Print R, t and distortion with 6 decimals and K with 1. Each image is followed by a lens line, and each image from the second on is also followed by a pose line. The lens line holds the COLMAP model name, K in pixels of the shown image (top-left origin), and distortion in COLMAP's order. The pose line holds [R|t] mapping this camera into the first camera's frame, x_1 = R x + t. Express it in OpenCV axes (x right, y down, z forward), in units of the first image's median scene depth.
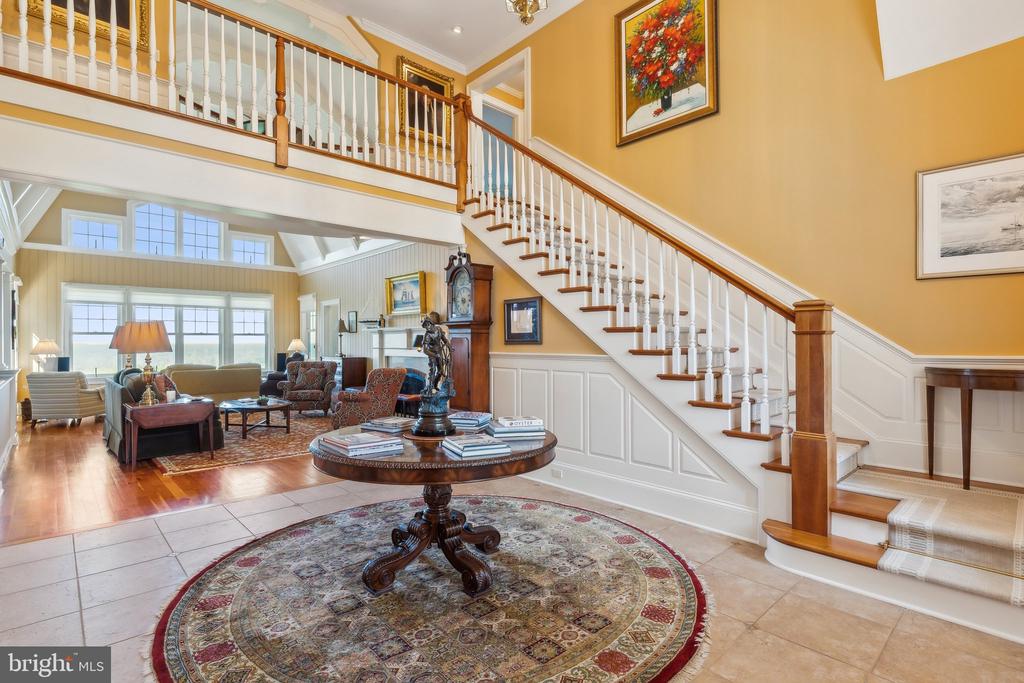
lens RADIAL K [[496.9, 0, 512.2], [0, 496.9, 342.5], [0, 0, 1]] dist [-0.005322, 0.000464]
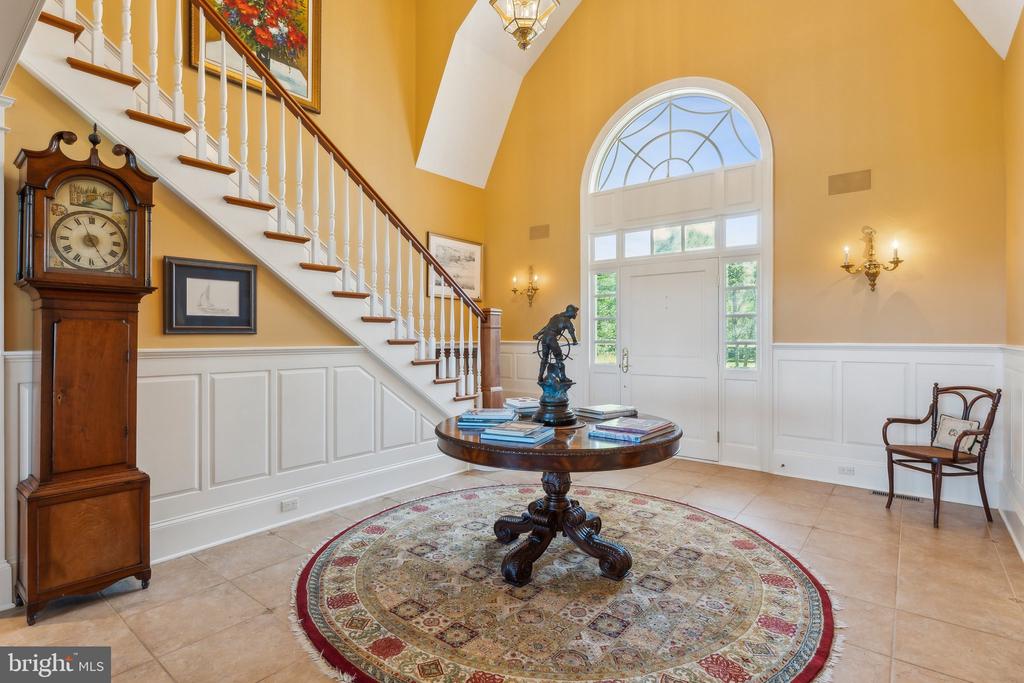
lens RADIAL K [[496.9, 0, 512.1], [0, 496.9, 338.5], [0, 0, 1]] dist [-0.005322, 0.000464]
pose [[-0.138764, -0.001987, 0.990323, -0.809941], [0.002891, 0.999993, 0.002411, 0.010230], [-0.990321, 0.003198, -0.138757, 0.883716]]
